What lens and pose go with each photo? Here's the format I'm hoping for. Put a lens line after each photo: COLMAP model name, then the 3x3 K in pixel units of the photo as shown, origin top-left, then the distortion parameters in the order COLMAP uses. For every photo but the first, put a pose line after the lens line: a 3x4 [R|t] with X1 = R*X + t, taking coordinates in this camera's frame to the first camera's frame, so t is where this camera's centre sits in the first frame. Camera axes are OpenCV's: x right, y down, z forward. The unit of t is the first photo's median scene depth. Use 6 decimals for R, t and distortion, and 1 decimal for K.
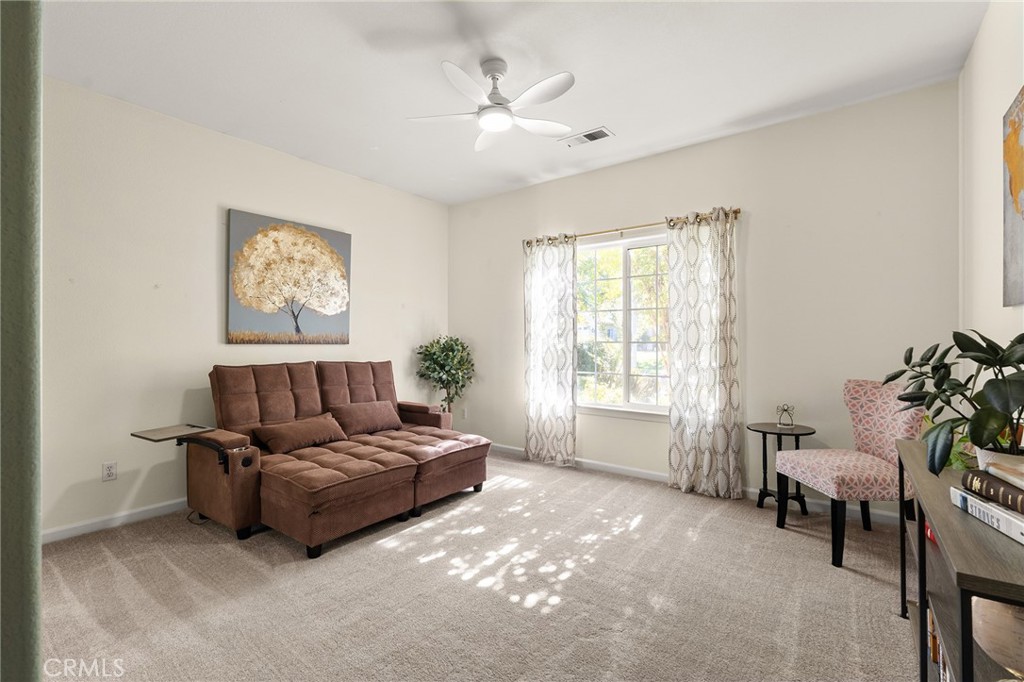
lens RADIAL K [[452.6, 0, 512.0], [0, 452.6, 341.0], [0, 0, 1]] dist [-0.050409, 0.000033]
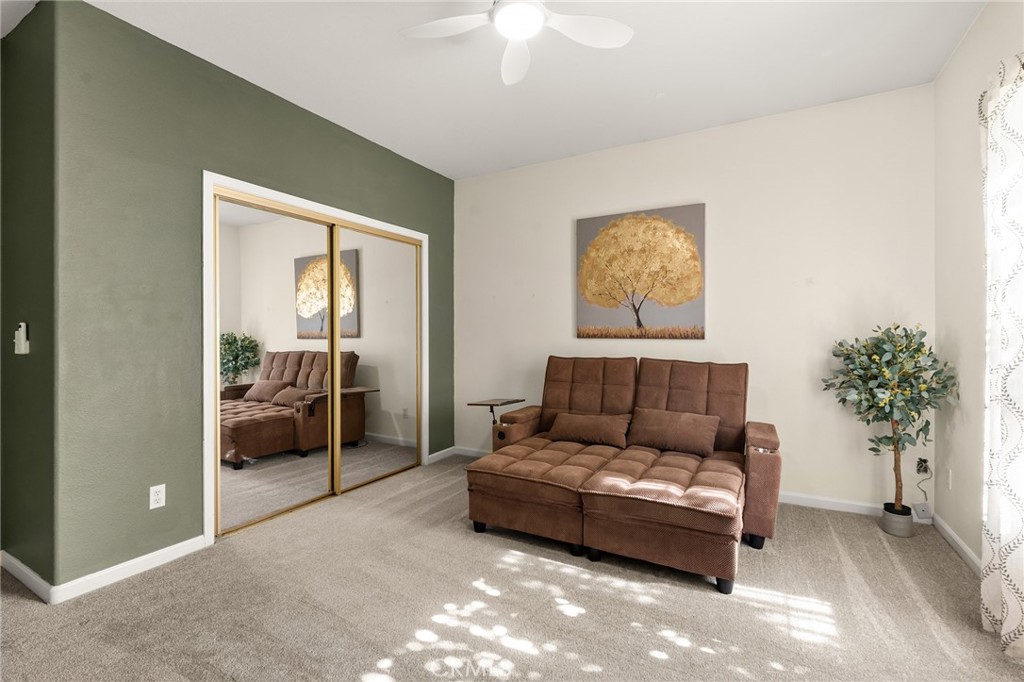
lens RADIAL K [[457.2, 0, 512.0], [0, 457.2, 341.0], [0, 0, 1]] dist [-0.017133, 0.000003]
pose [[0.117373, 0.016102, -0.992957, 0.547491], [0.004102, 0.999852, 0.016699, -0.006656], [0.993079, -0.006033, 0.117290, 0.750184]]
